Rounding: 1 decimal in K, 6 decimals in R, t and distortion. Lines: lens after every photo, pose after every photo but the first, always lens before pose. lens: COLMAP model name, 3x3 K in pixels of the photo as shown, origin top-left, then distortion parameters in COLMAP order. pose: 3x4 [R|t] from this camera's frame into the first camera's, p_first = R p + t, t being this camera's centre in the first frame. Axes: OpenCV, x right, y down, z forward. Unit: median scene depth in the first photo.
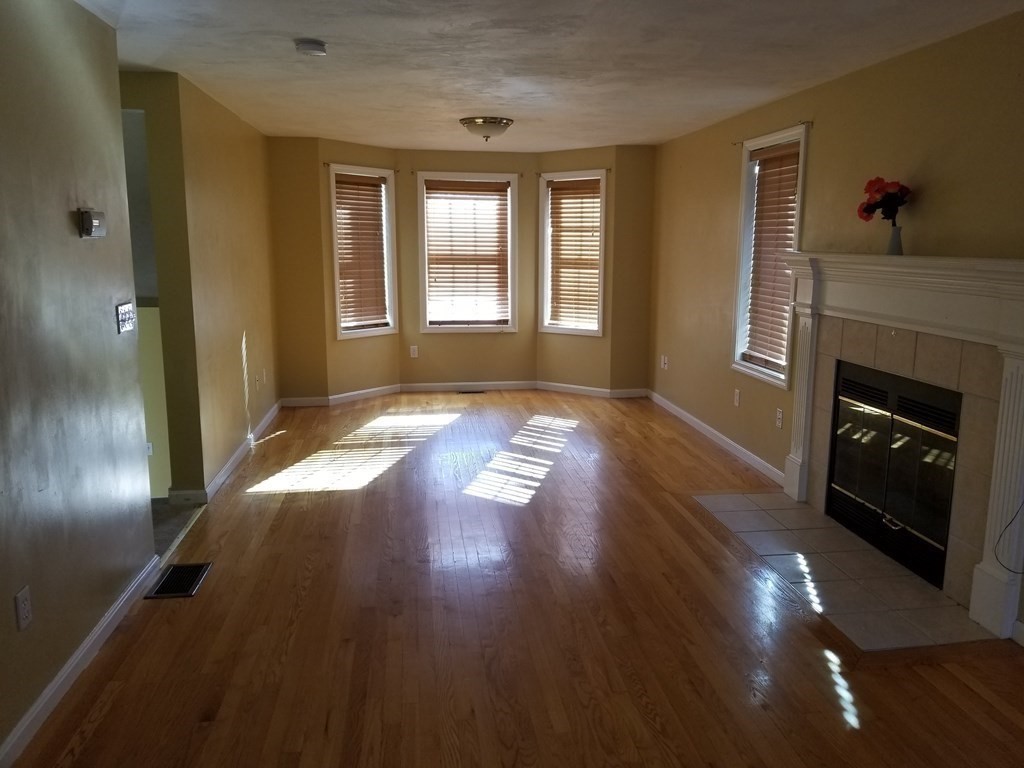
lens RADIAL K [[811.6, 0, 537.2], [0, 811.6, 385.8], [0, 0, 1]] dist [0.086443, -0.165895]
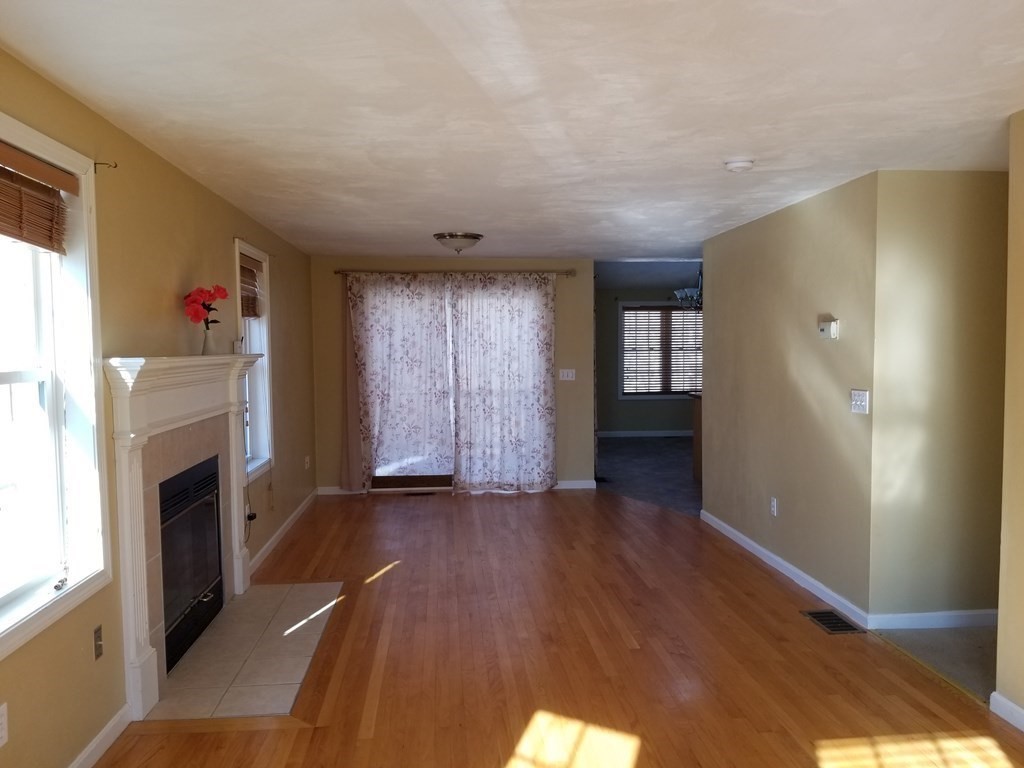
lens RADIAL K [[777.1, 0, 512.0], [0, 777.1, 384.0], [0, 0, 1]] dist [0.011175, 0.003992]
pose [[-0.998136, -0.000282, 0.061028, -0.035001], [0.013267, 0.975074, 0.221482, -0.290298], [-0.059569, 0.221879, -0.973253, 1.665977]]
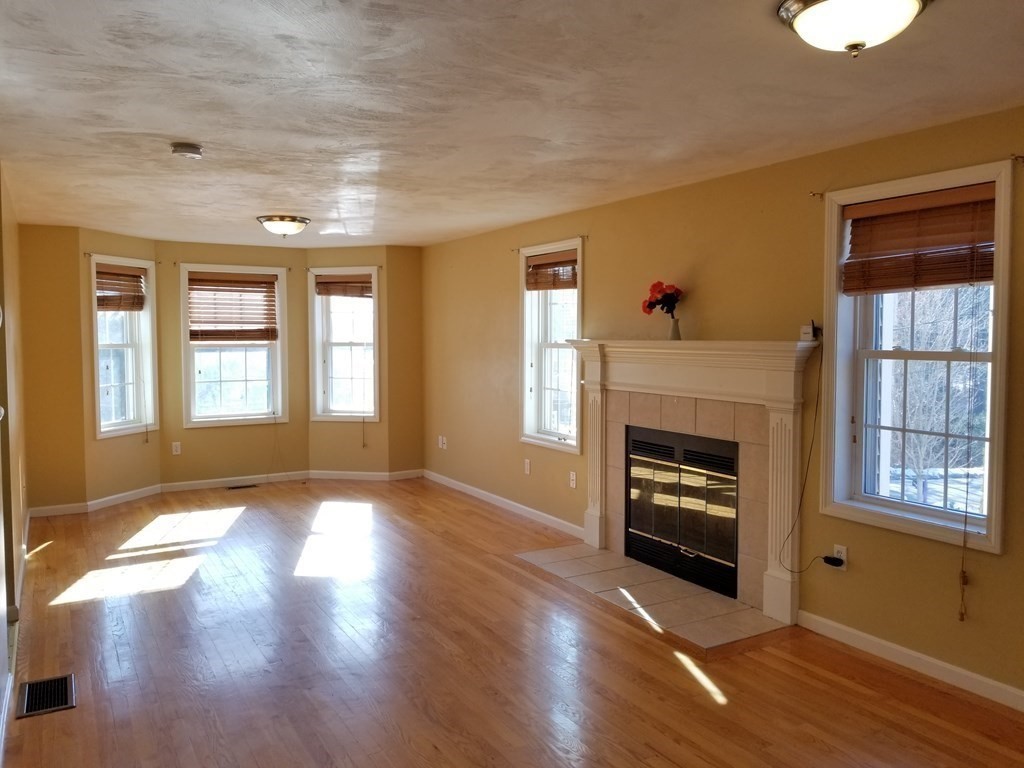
lens RADIAL K [[811.6, 0, 537.2], [0, 811.6, 385.8], [0, 0, 1]] dist [0.086443, -0.165895]
pose [[0.925292, -0.032021, 0.377900, -0.209368], [0.073884, 0.992557, -0.096803, 0.016504], [-0.371988, 0.117492, 0.920772, -0.076270]]
